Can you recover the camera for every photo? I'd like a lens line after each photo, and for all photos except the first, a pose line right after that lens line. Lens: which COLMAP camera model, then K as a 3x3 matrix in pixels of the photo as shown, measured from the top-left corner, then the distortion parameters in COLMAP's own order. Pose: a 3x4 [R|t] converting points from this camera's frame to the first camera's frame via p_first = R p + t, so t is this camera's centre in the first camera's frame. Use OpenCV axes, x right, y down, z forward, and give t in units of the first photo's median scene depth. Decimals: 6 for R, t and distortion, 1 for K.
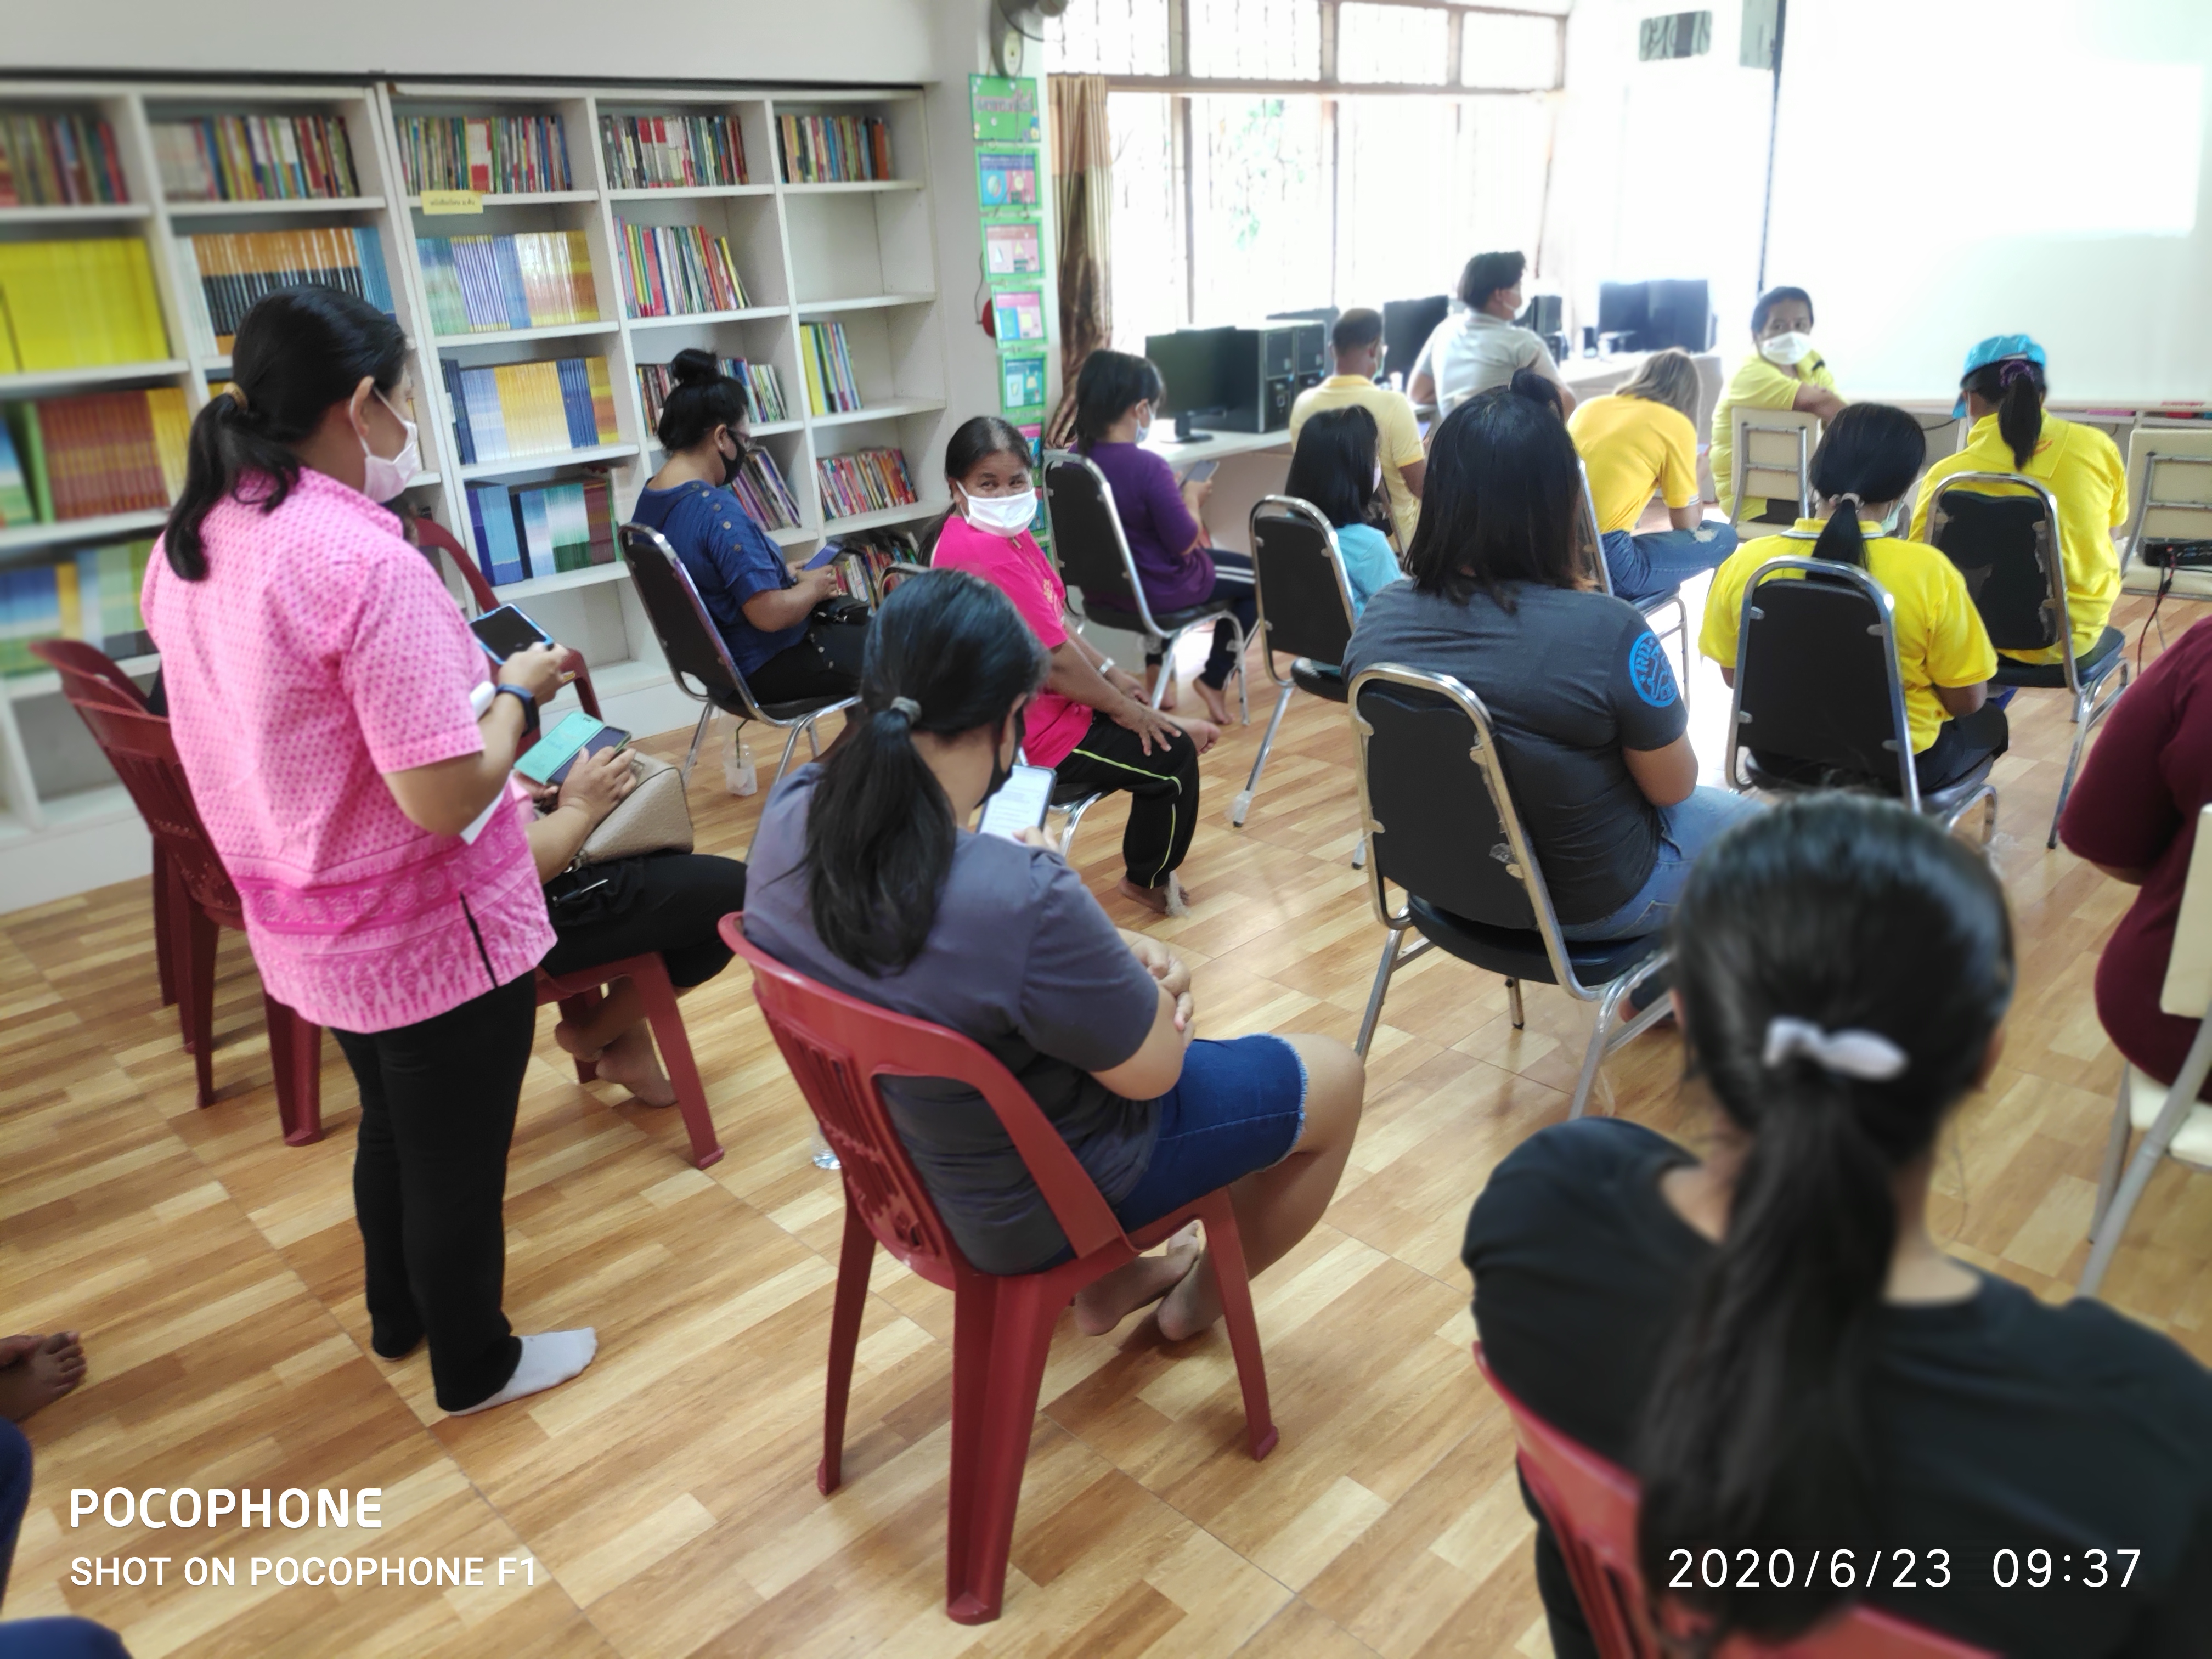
lens RADIAL K [[1592.1, 0, 1095.2], [0, 1592.1, 840.2], [0, 0, 1]] dist [-0.004407, -0.005489]
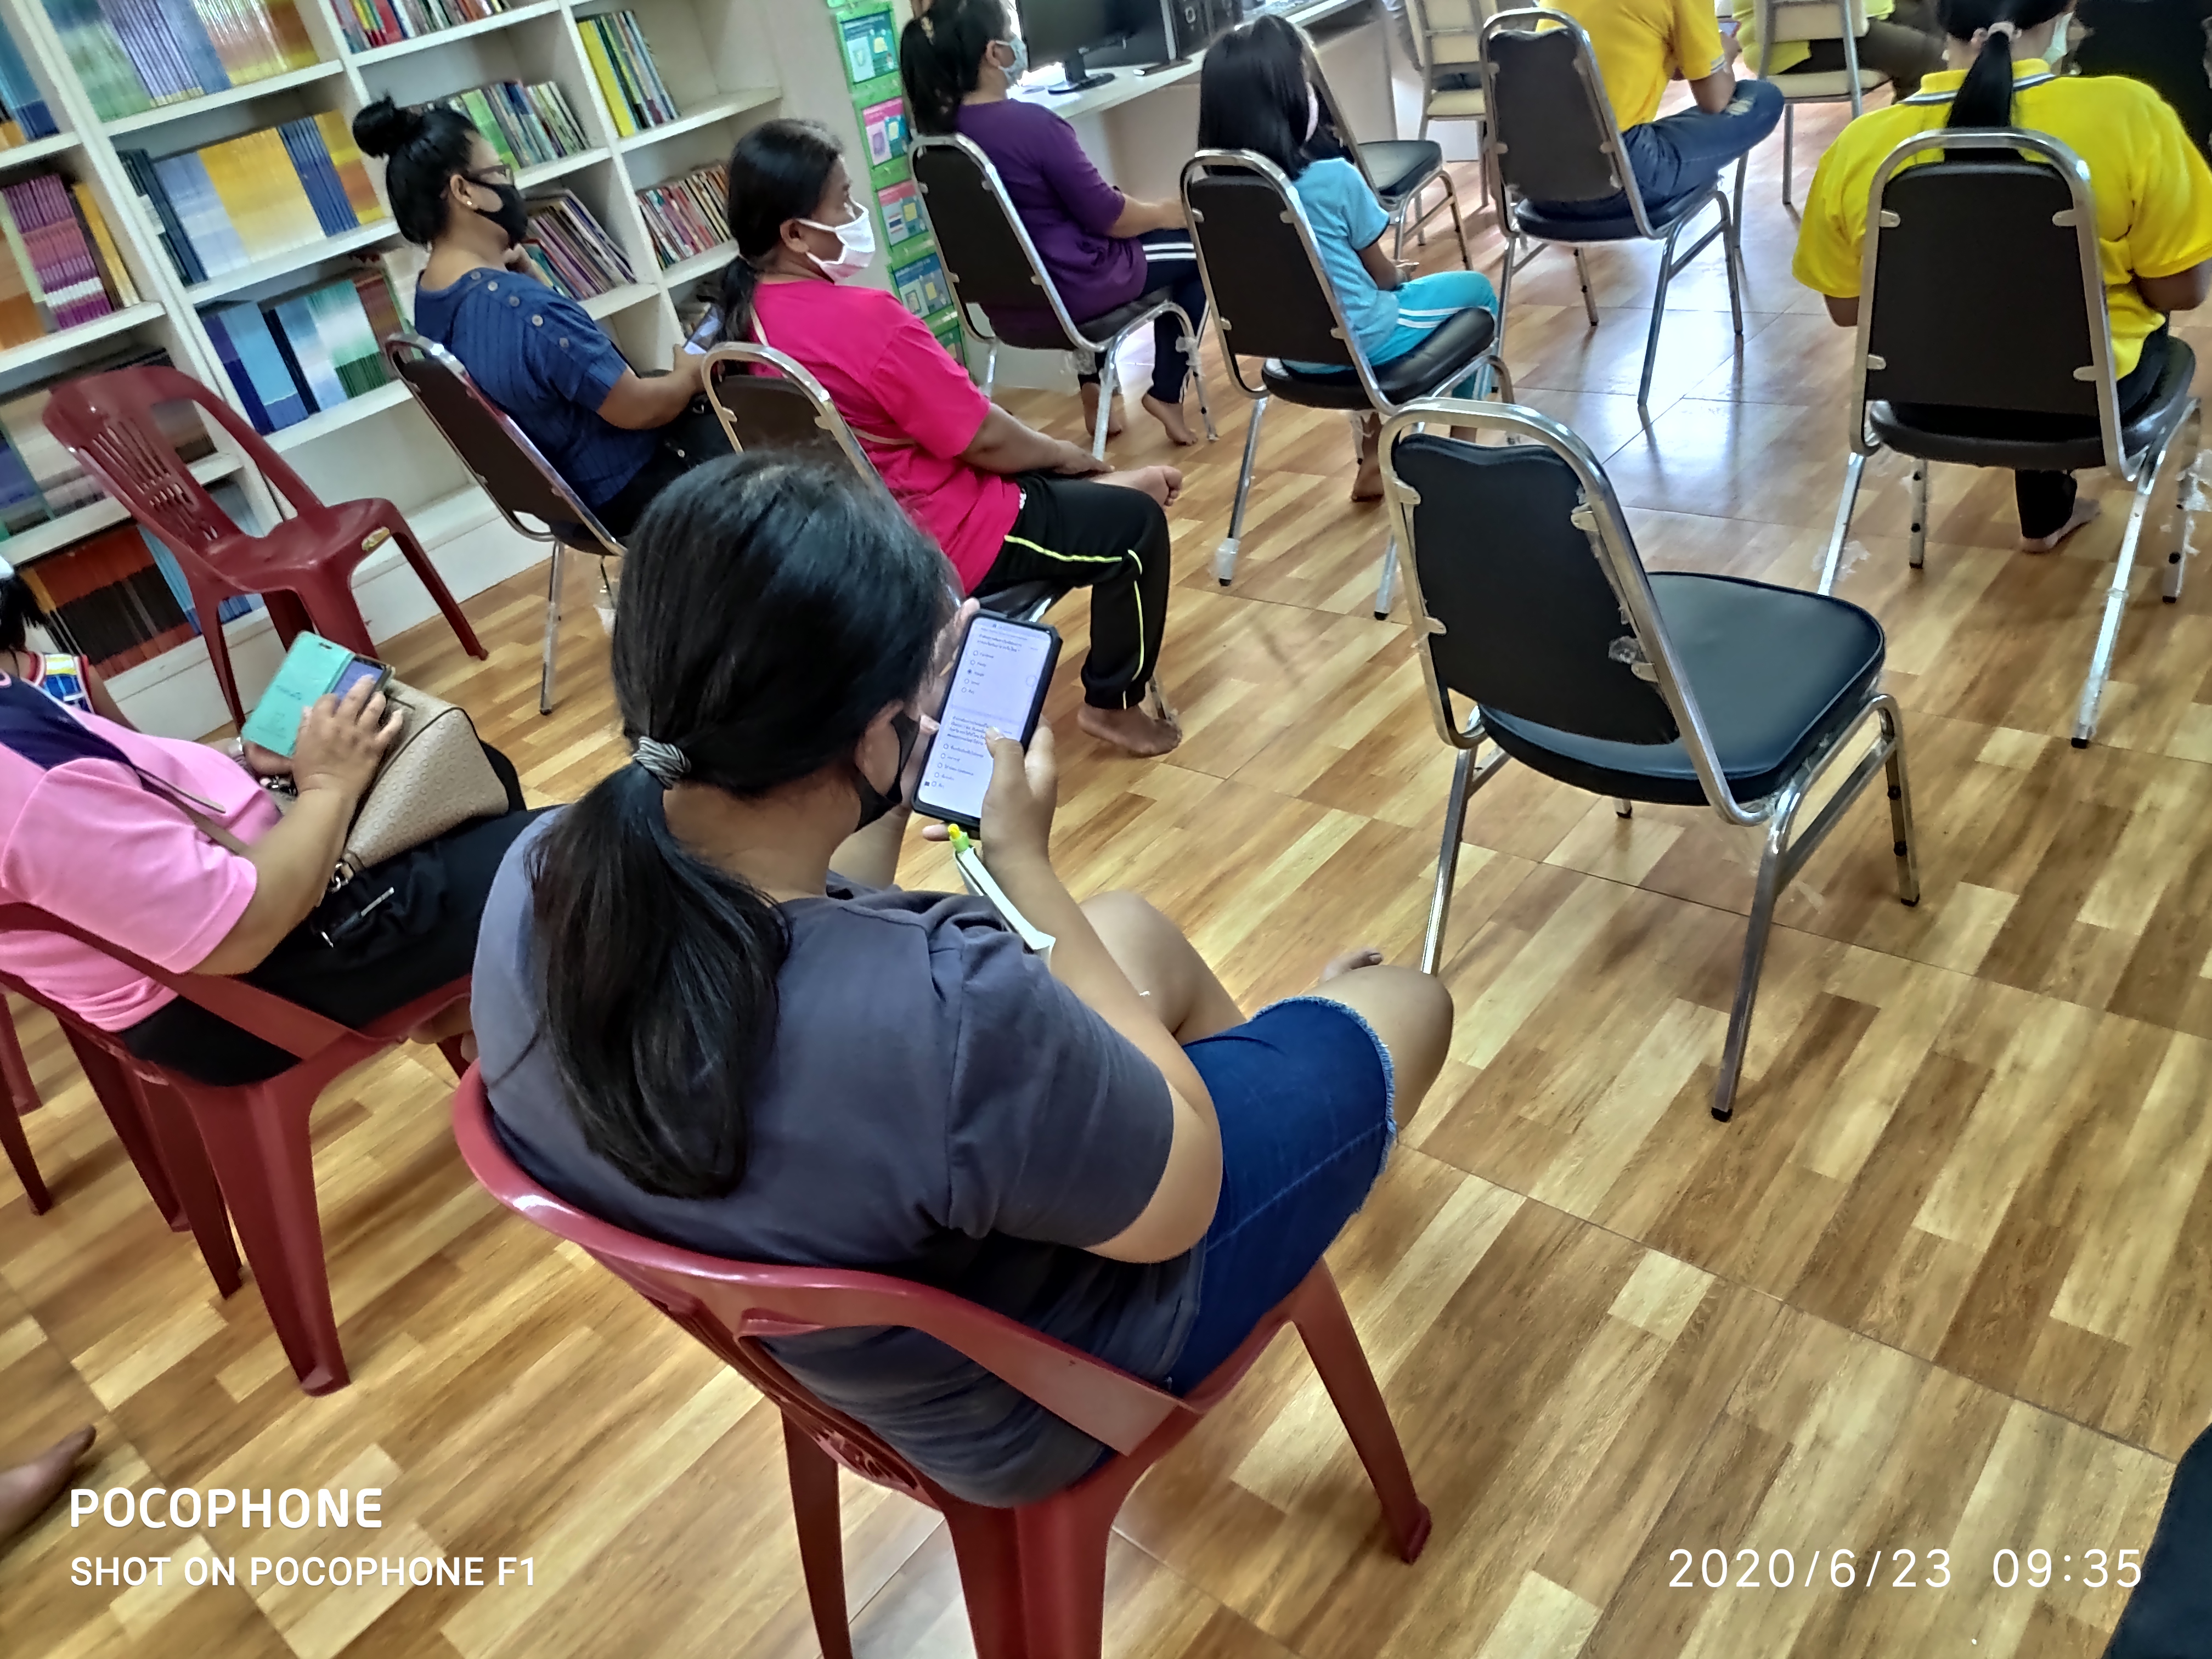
lens RADIAL K [[1622.9, 0, 1092.2], [0, 1622.9, 832.3], [0, 0, 1]] dist [-0.015005, 0.011787]
pose [[0.985497, -0.169147, -0.013614, 0.010372], [0.168670, 0.967590, 0.187939, -0.044553], [-0.018616, -0.187509, 0.982086, 0.139327]]
